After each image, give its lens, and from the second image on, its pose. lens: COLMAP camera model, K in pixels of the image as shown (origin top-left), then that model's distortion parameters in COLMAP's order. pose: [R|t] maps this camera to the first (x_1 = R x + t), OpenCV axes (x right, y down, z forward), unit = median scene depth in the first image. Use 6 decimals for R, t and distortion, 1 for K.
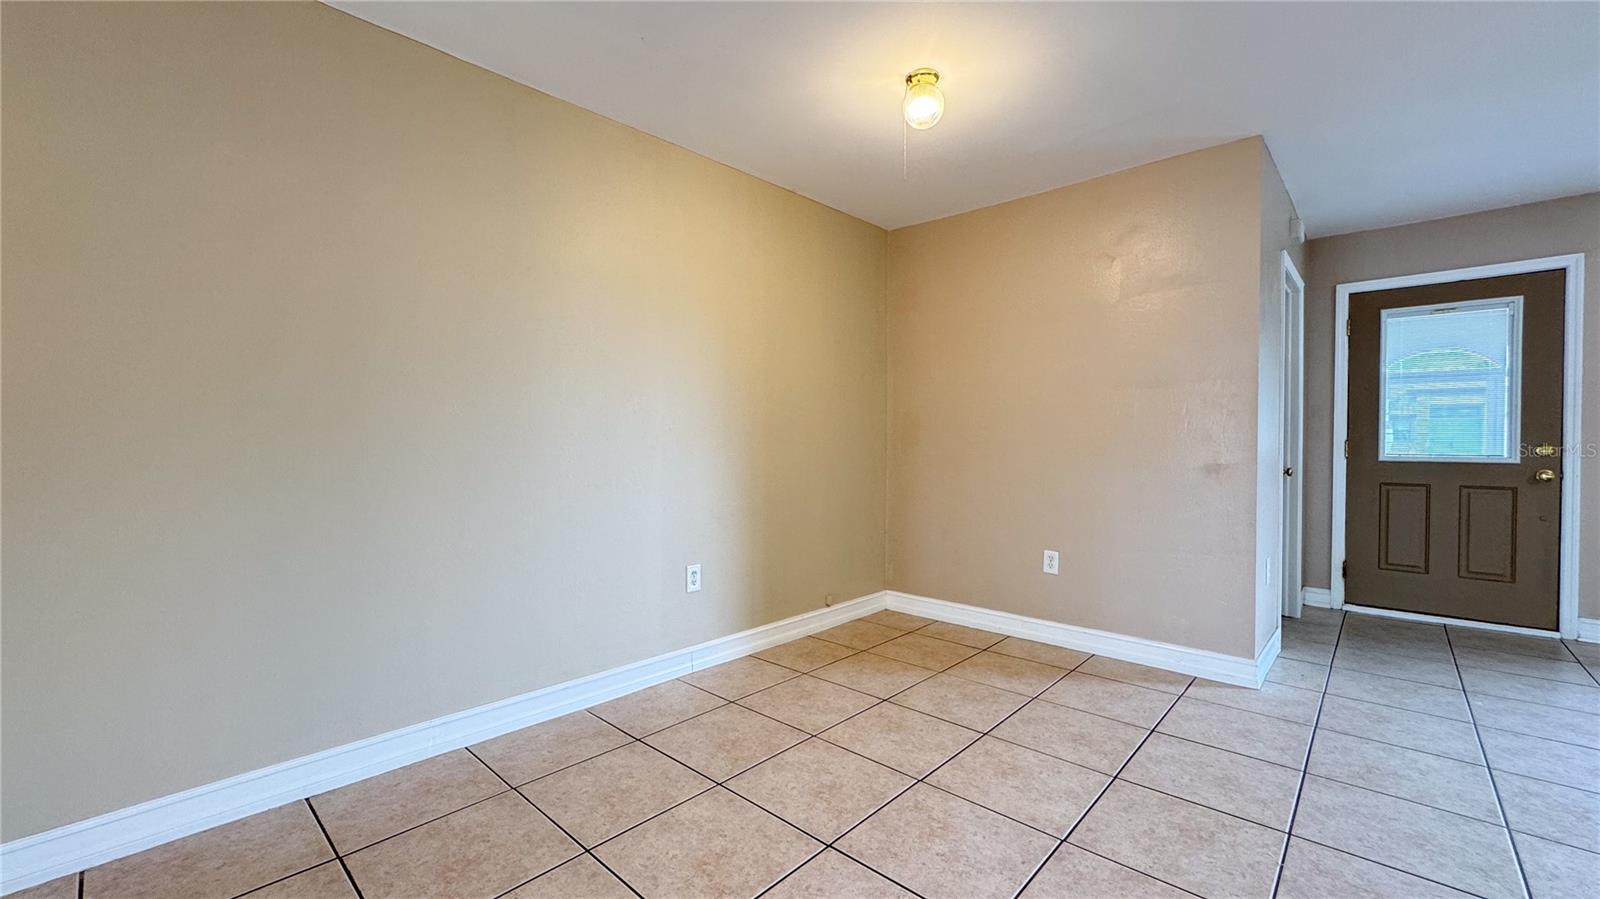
lens RADIAL K [[640.8, 0, 798.2], [0, 640.8, 450.5], [0, 0, 1]] dist [-0.002533, -0.000170]
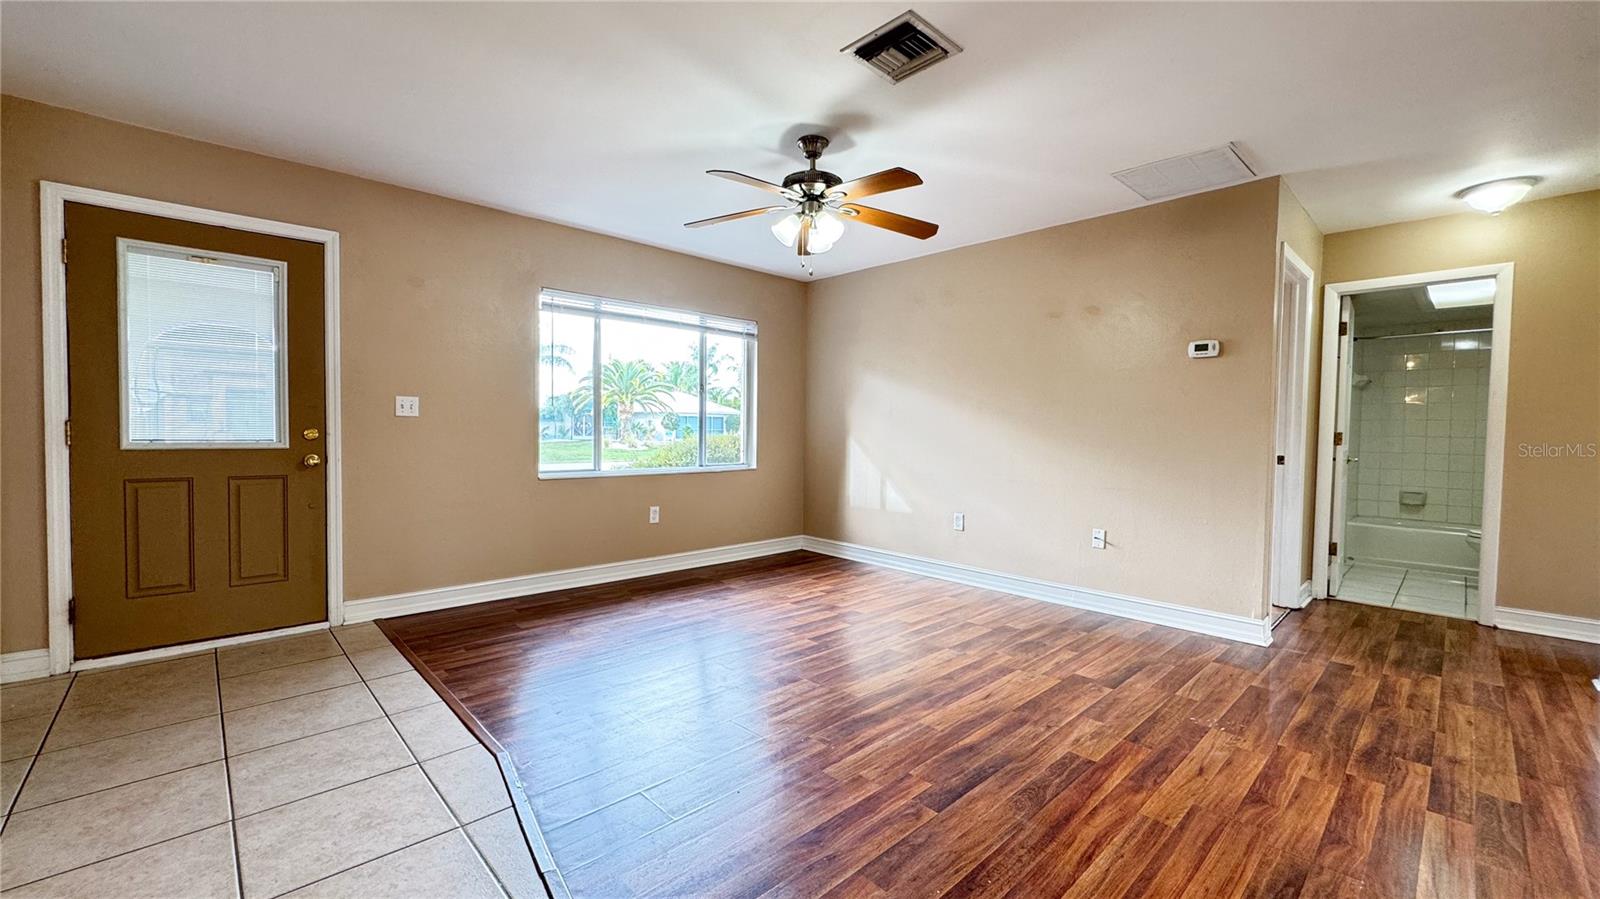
lens RADIAL K [[640.8, 0, 800.5], [0, 640.8, 449.4], [0, 0, 1]] dist [-0.002533, -0.000170]
pose [[0.063414, -0.031651, 0.997485, 0.259848], [0.002253, 0.999499, 0.031571, -0.005201], [-0.997985, 0.000245, 0.063453, 0.208620]]
